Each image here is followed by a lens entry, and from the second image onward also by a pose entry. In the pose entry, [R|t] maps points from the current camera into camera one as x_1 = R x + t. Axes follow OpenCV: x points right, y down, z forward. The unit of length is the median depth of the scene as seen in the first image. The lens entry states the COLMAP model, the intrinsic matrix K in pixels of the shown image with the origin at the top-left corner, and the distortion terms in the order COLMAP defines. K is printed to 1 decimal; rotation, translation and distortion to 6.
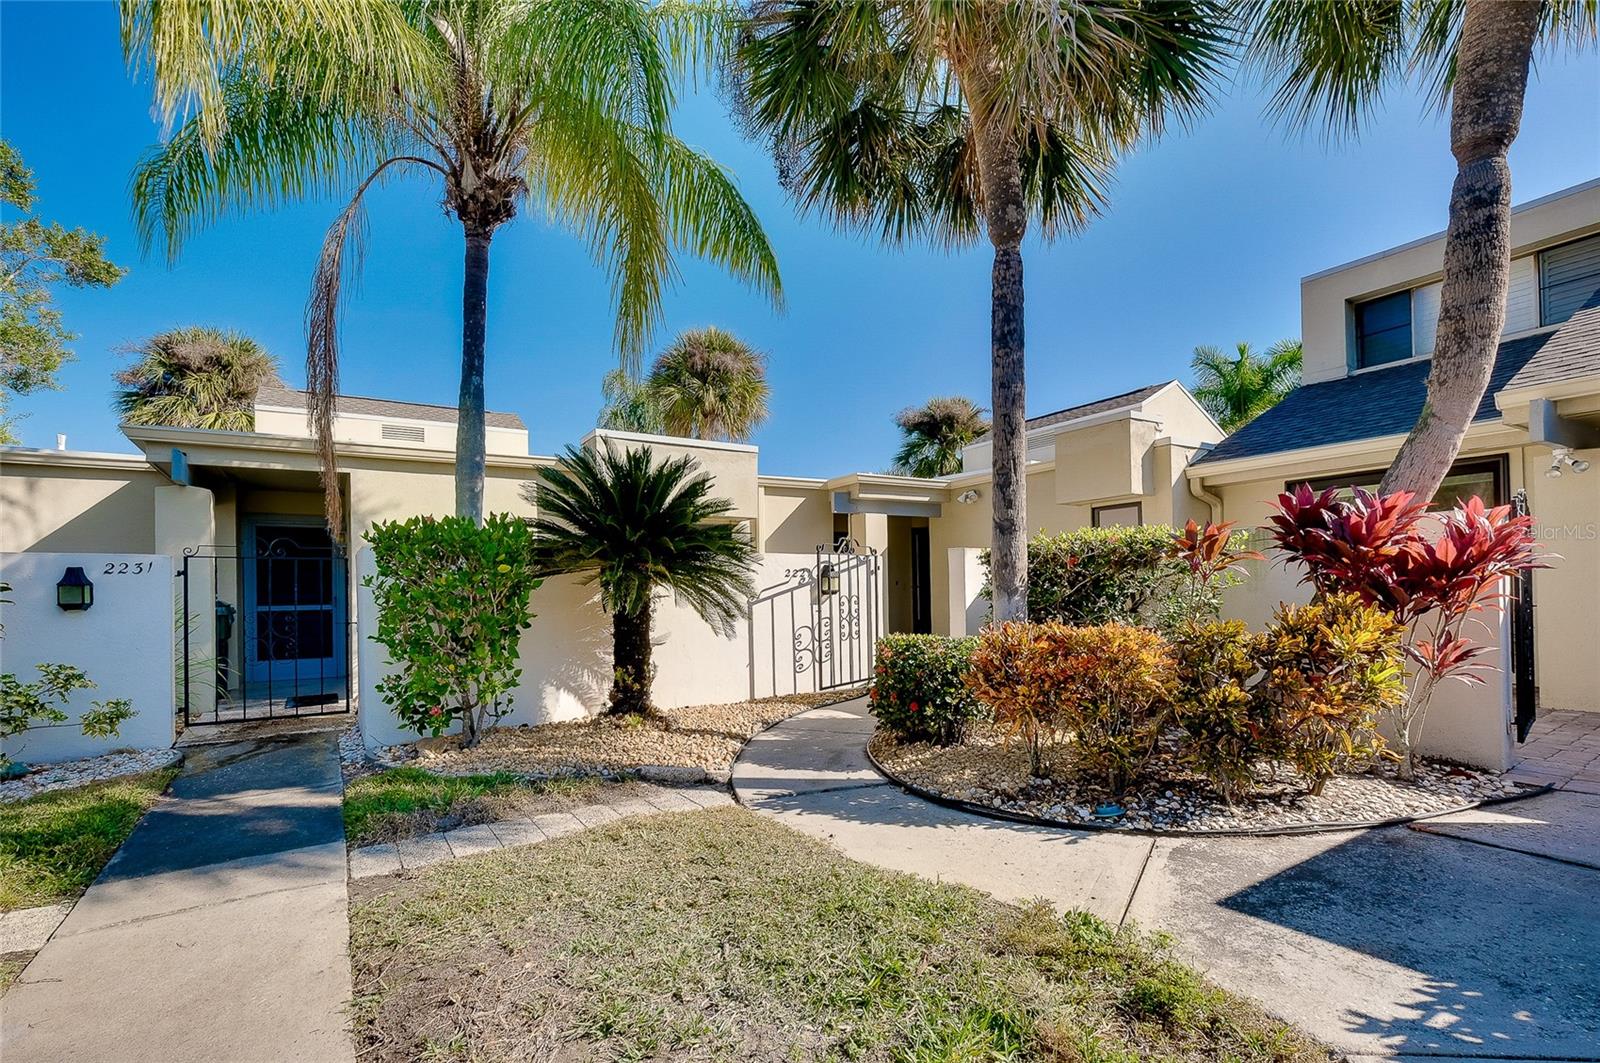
lens RADIAL K [[692.8, 0, 800.0], [0, 692.8, 531.5], [0, 0, 1]] dist [0.000132, -0.000057]
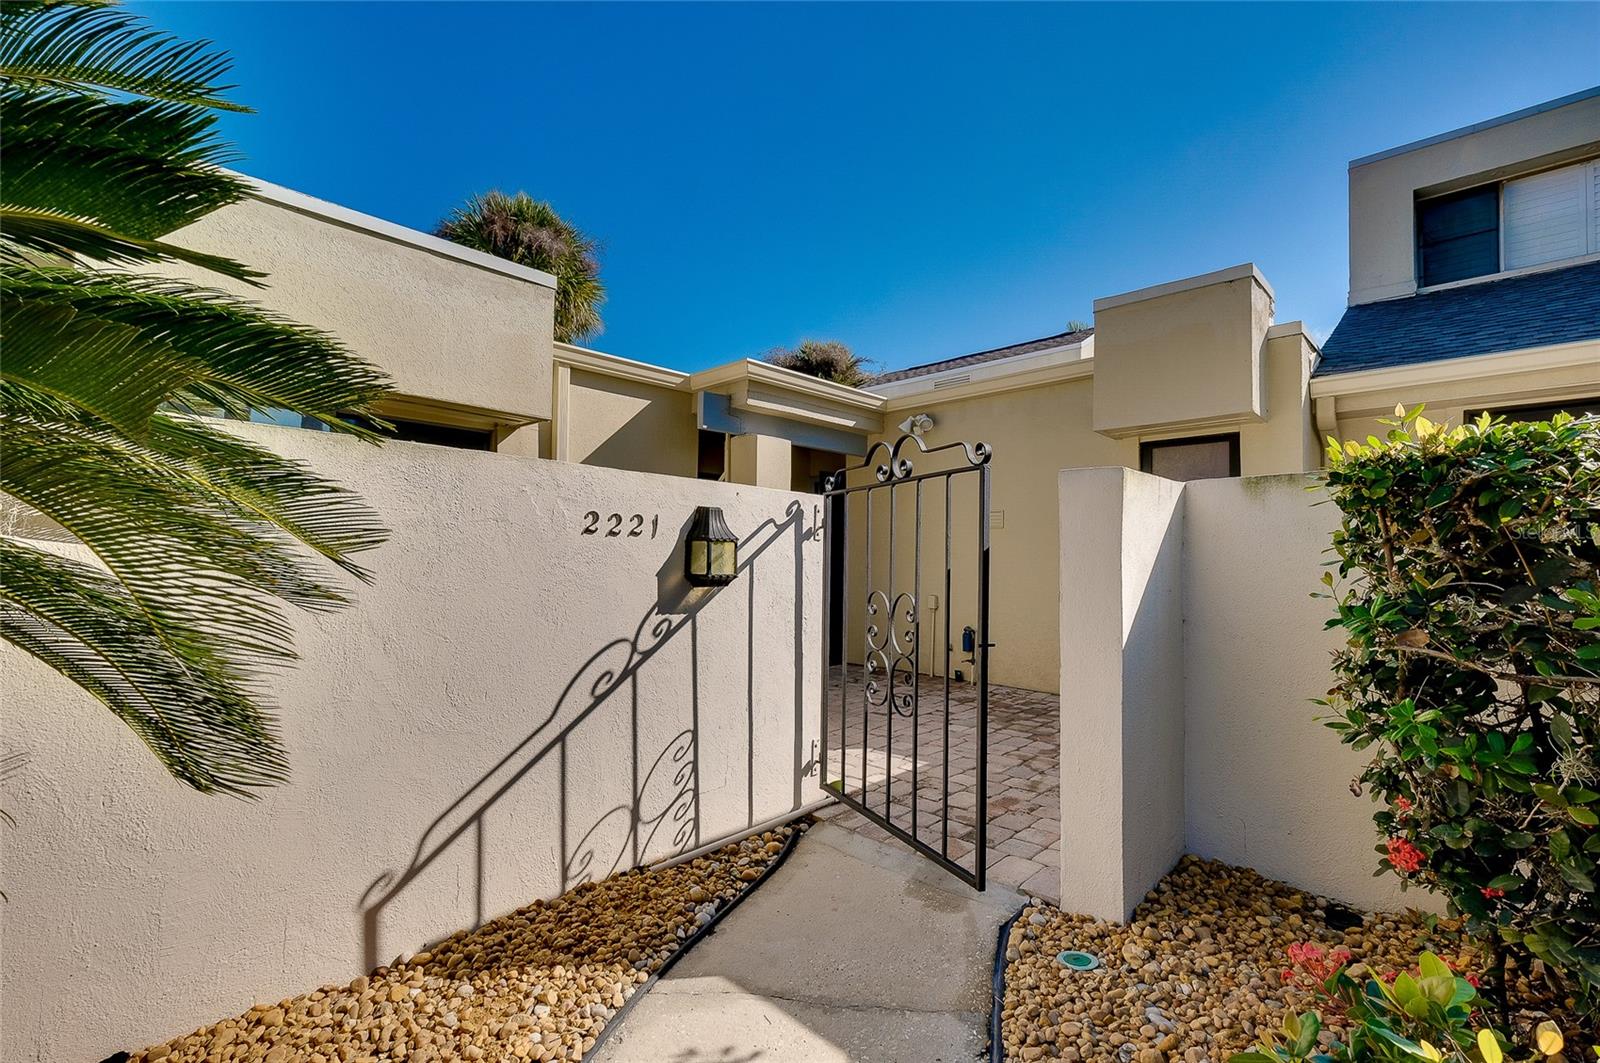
lens RADIAL K [[692.8, 0, 800.0], [0, 692.8, 531.5], [0, 0, 1]] dist [0.000132, -0.000057]
pose [[0.972451, 0.039474, 0.229742, 0.000795], [-0.049388, 0.998073, 0.037561, 0.029662], [-0.227817, -0.047873, 0.972526, 0.421690]]
